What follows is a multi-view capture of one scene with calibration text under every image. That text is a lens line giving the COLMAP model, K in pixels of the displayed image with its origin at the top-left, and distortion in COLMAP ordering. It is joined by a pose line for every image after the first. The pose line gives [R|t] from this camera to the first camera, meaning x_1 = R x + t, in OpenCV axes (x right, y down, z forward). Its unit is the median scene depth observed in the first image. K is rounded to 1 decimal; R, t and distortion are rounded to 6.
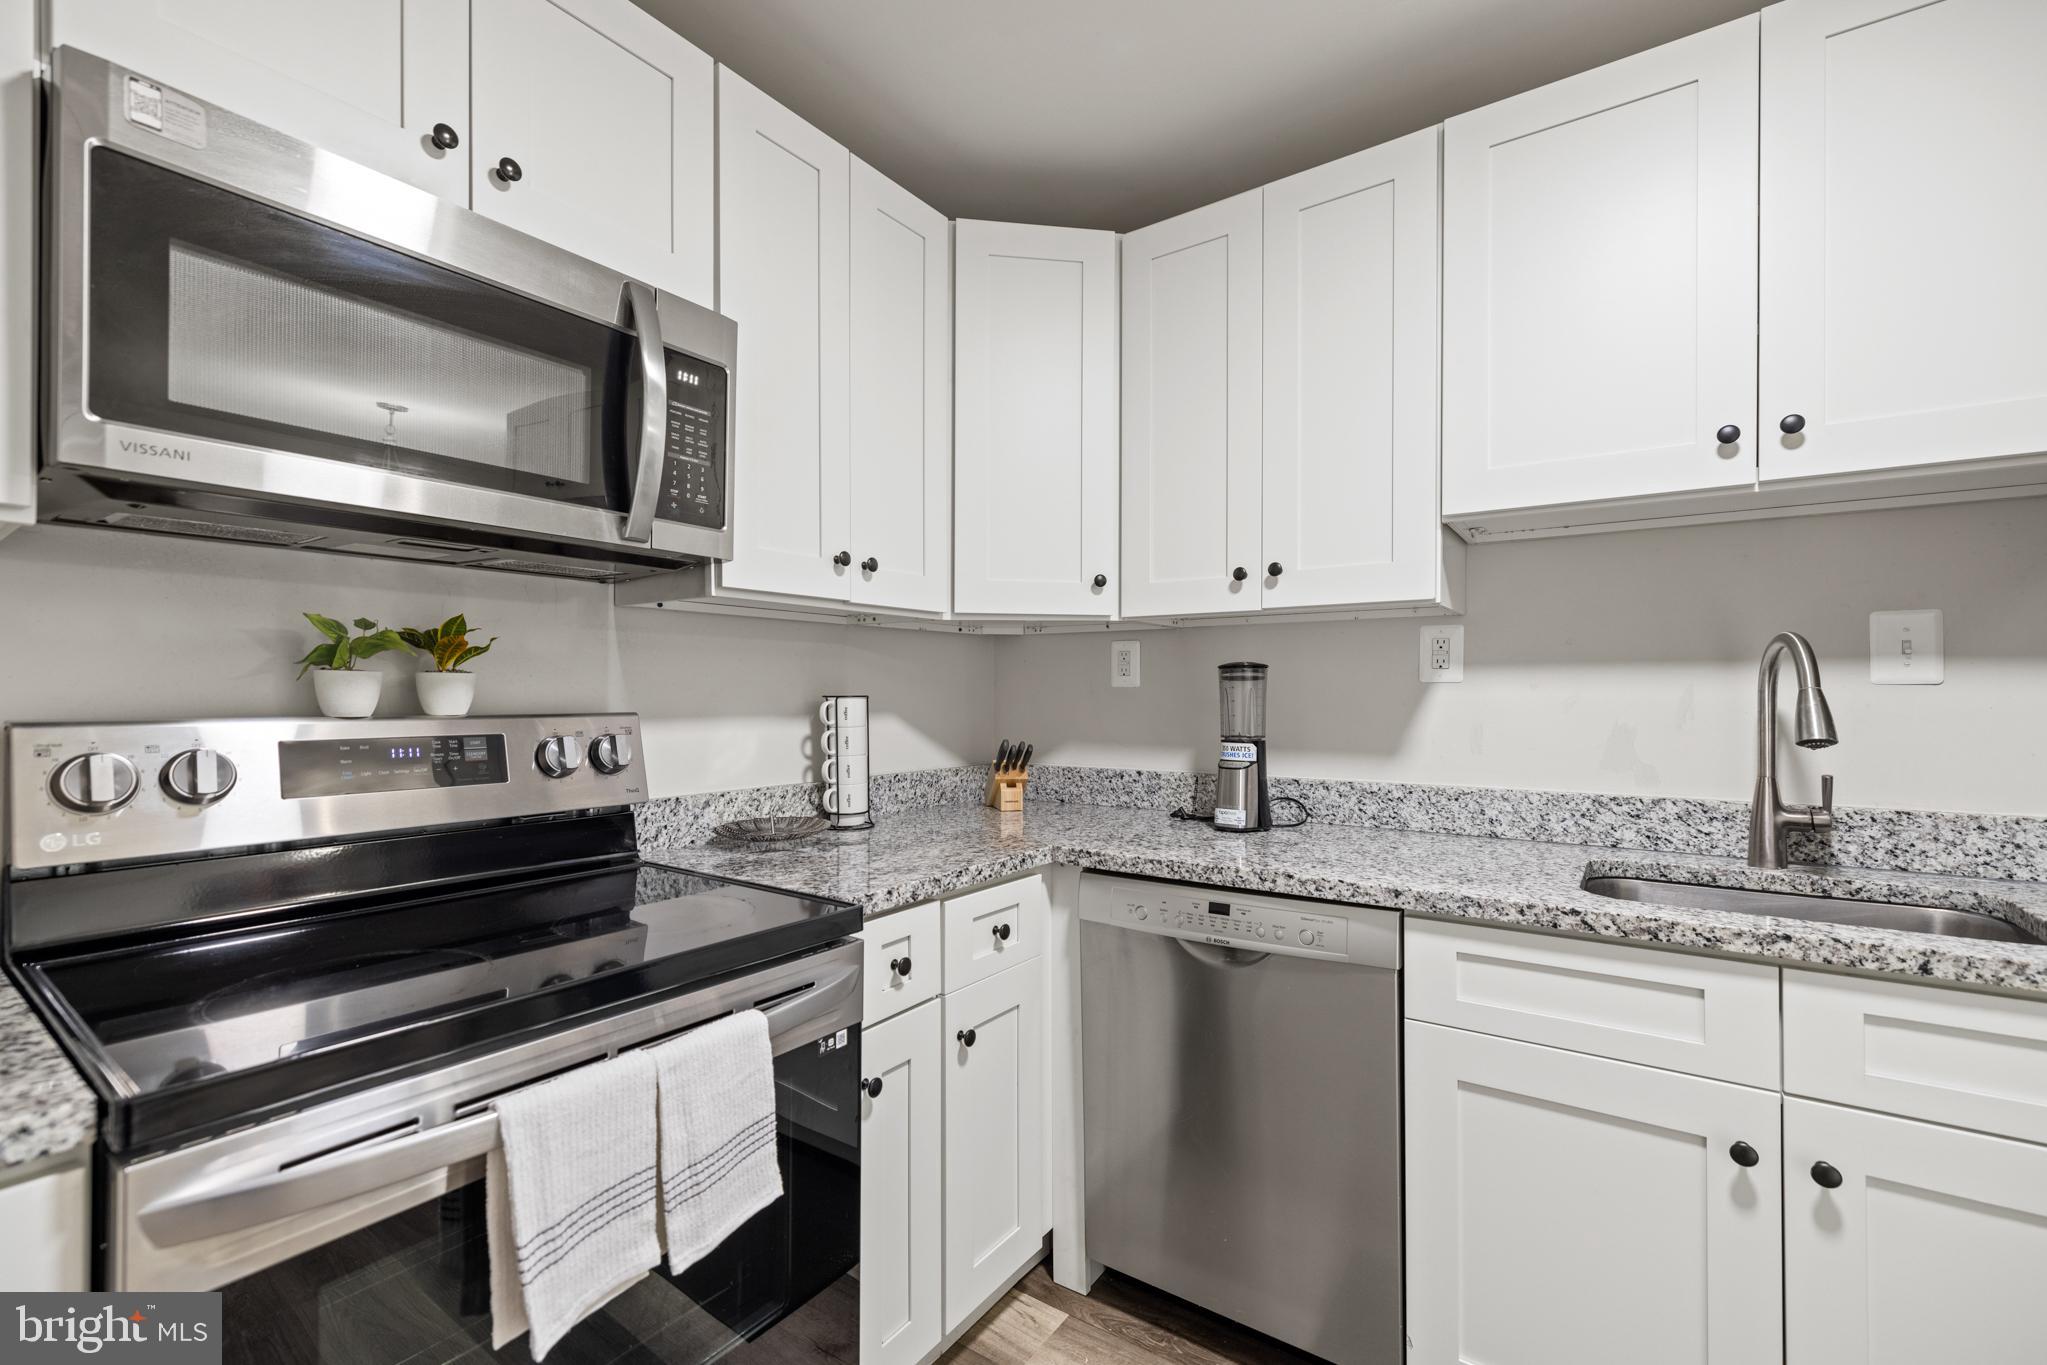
lens RADIAL K [[890.8, 0, 1001.8], [0, 890.8, 728.9], [0, 0, 1]] dist [0.001477, 0.000120]
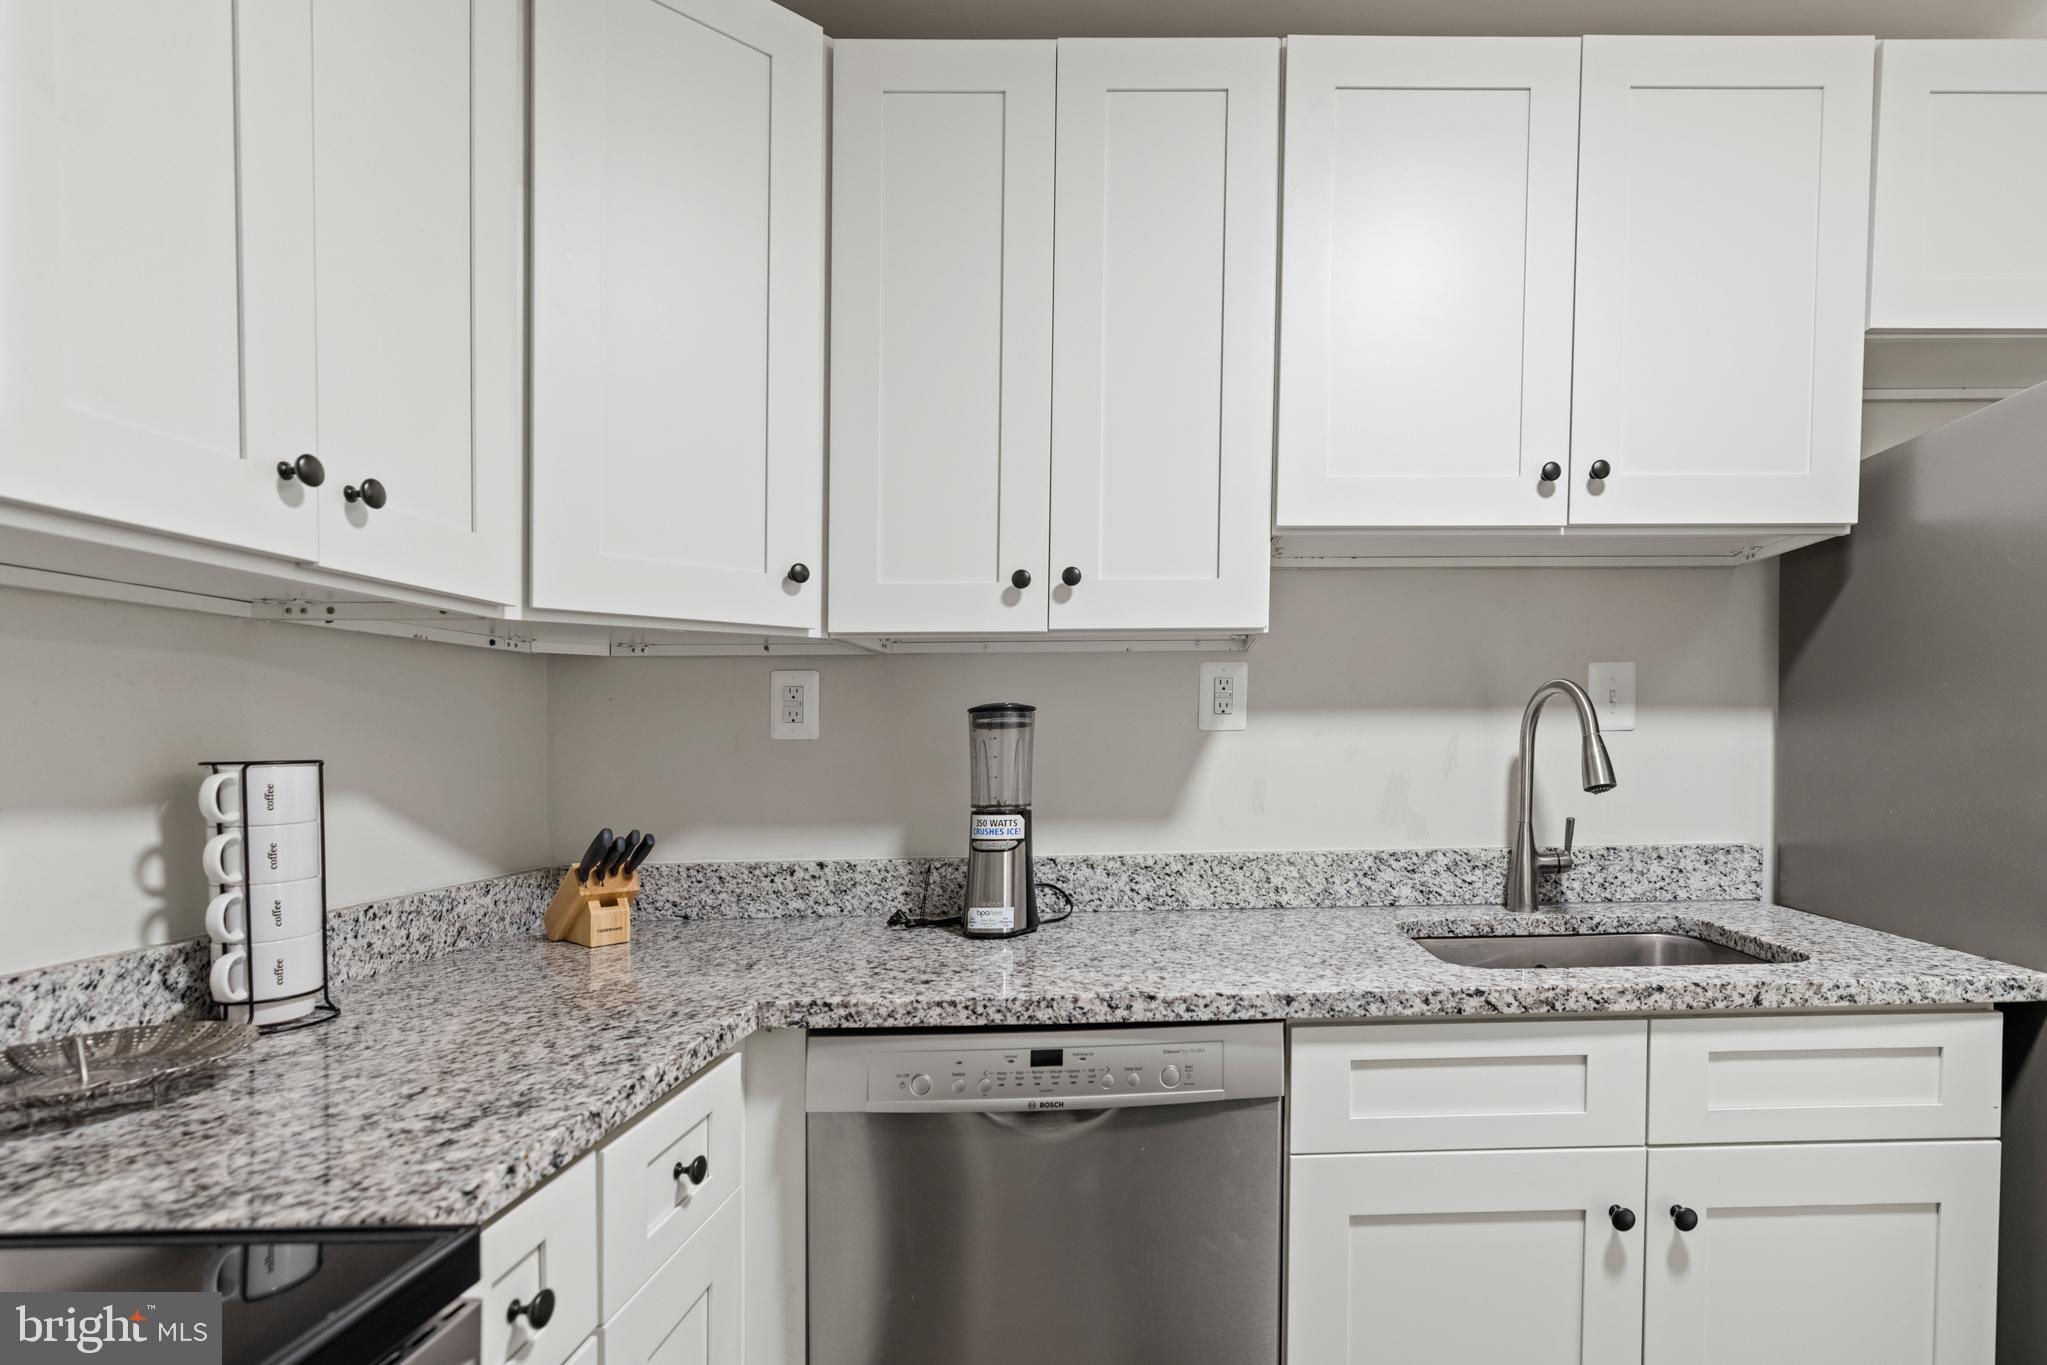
lens RADIAL K [[1032.0, 0, 1189.4], [0, 1032.0, 776.1], [0, 0, 1]] dist [0.002532, 0.000461]
pose [[0.790903, -0.029983, 0.611206, -0.144295], [0.036413, 0.999335, 0.001904, -0.013462], [-0.610857, 0.020750, 0.791469, 0.280417]]
